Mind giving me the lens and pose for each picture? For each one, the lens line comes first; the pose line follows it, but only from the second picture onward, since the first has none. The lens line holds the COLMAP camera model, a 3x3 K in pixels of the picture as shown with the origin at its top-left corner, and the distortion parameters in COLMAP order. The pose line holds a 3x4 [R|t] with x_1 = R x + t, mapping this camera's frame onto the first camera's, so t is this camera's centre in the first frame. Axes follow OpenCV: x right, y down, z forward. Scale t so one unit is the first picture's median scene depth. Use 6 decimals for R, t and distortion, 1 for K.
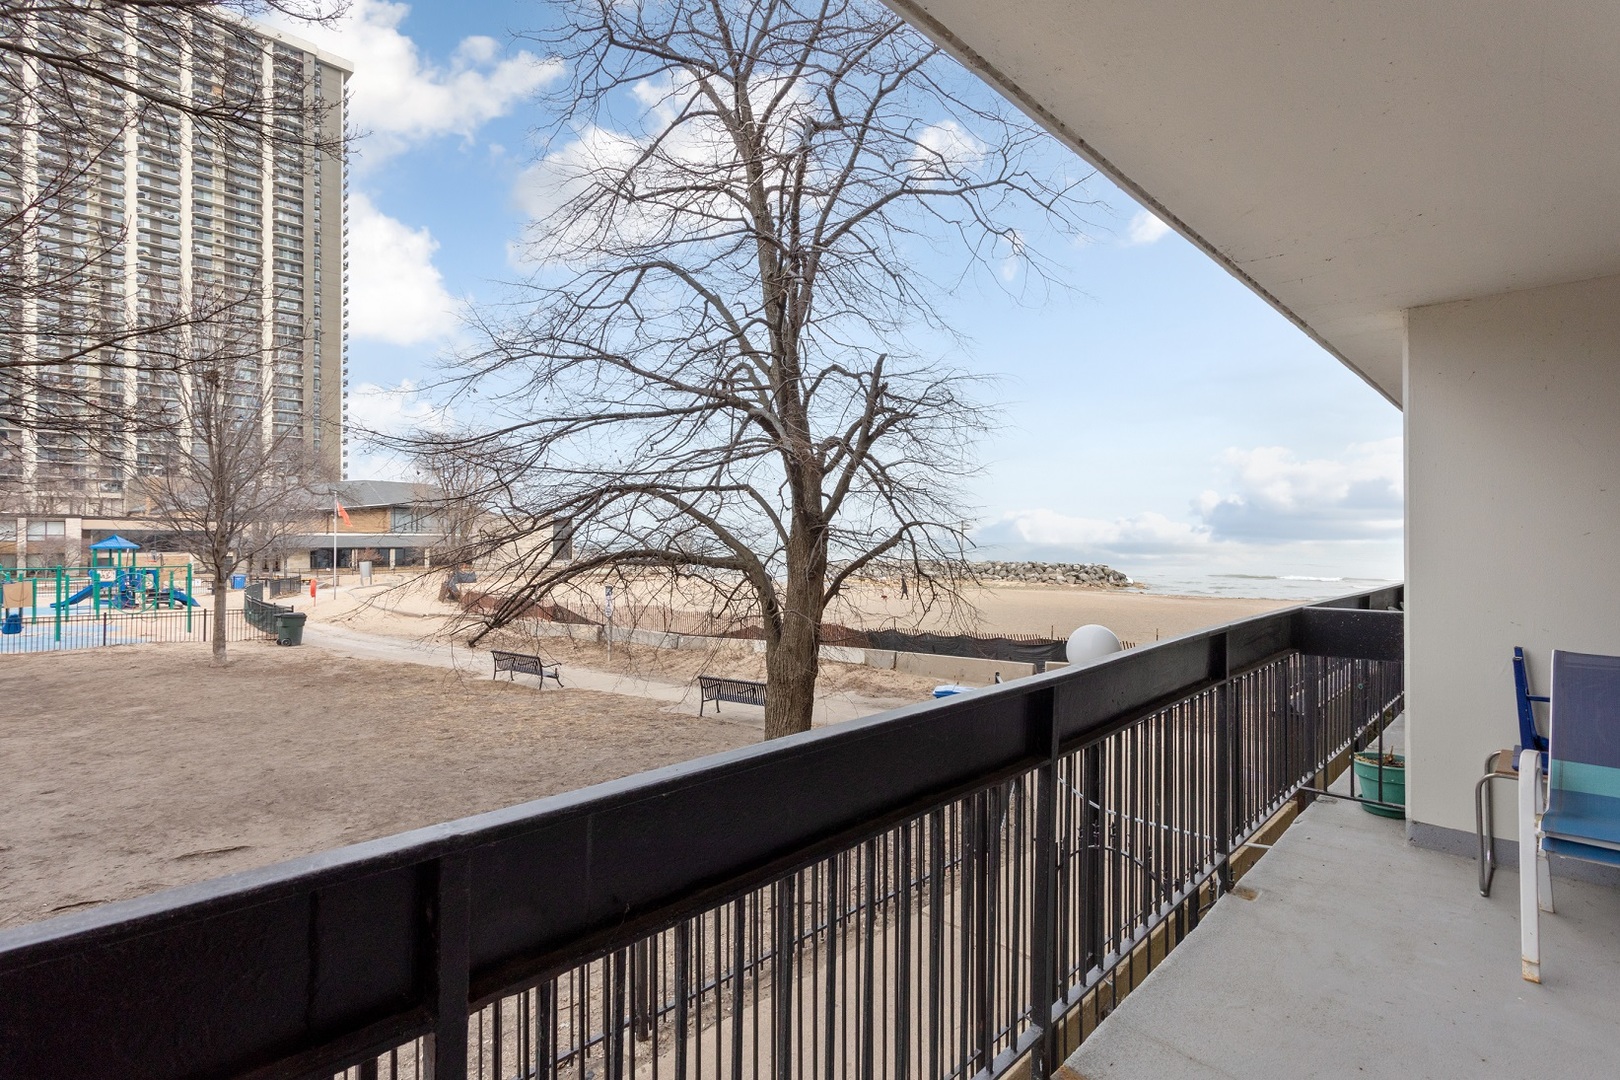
lens RADIAL K [[790.6, 0, 809.7], [0, 790.6, 534.7], [0, 0, 1]] dist [-0.002029, -0.000503]
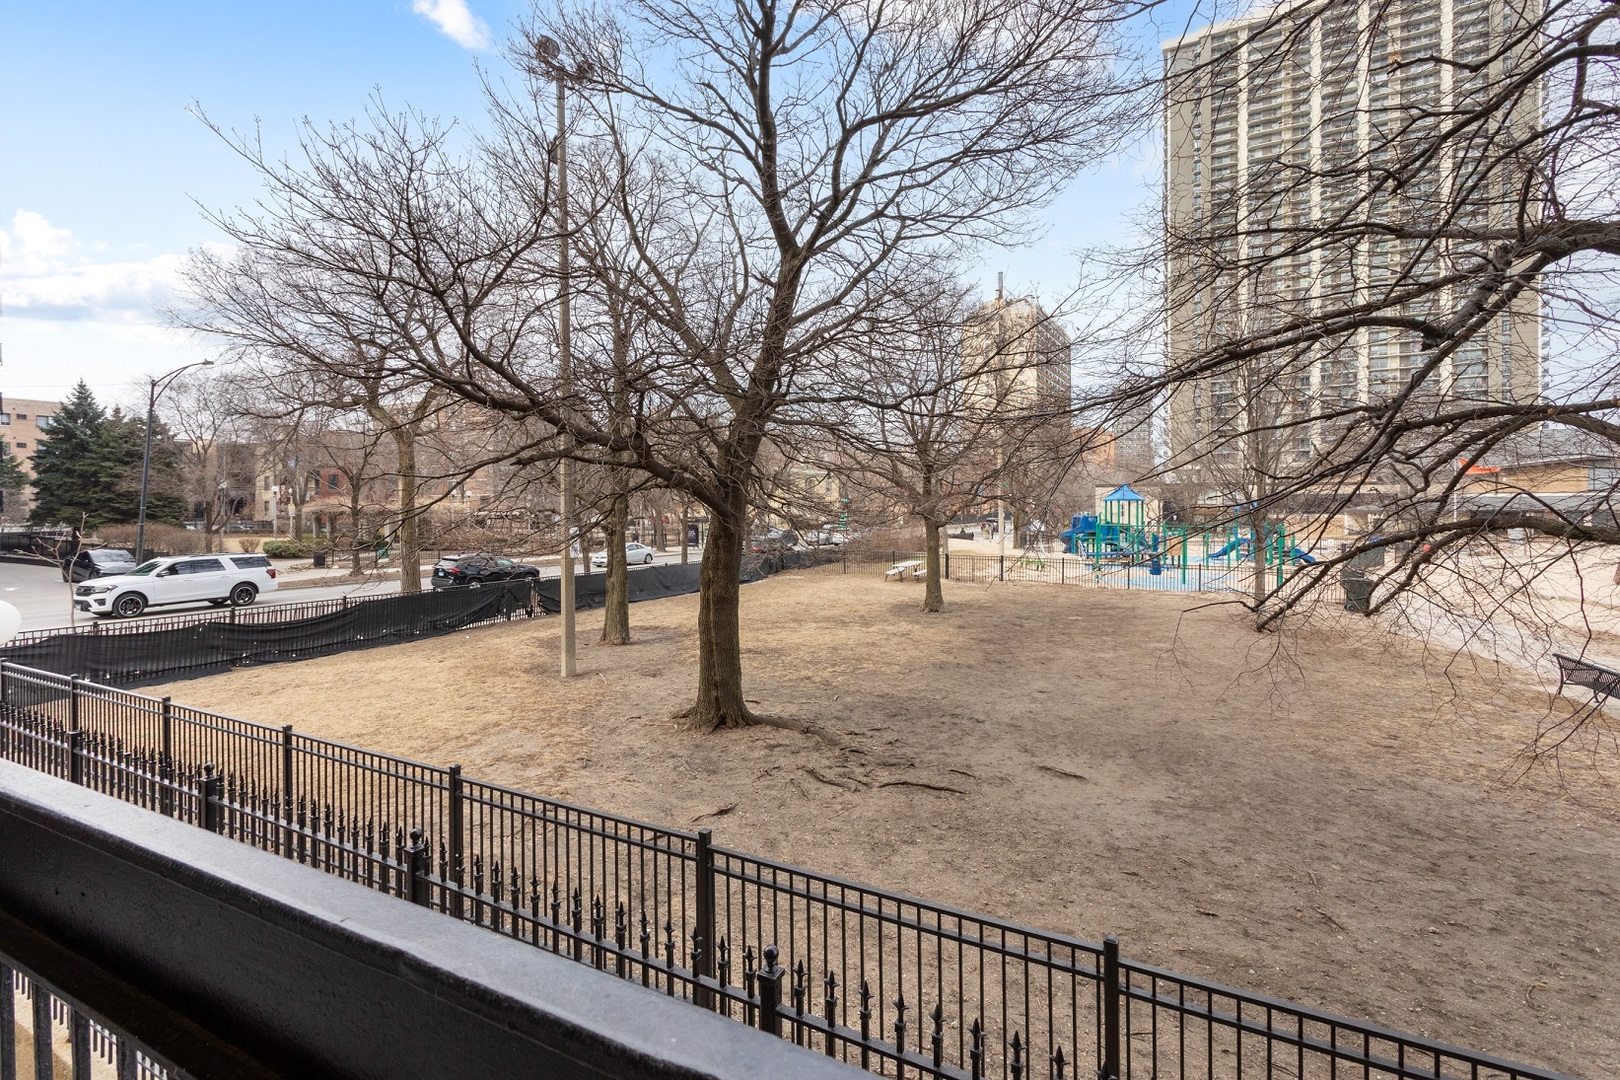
lens RADIAL K [[790.6, 0, 803.7], [0, 790.6, 500.9], [0, 0, 1]] dist [-0.002029, -0.000503]
pose [[0.254711, -0.000196, -0.967017, 0.218783], [0.005342, 0.999985, 0.001204, 0.008429], [0.967002, -0.005473, 0.254708, 0.316130]]
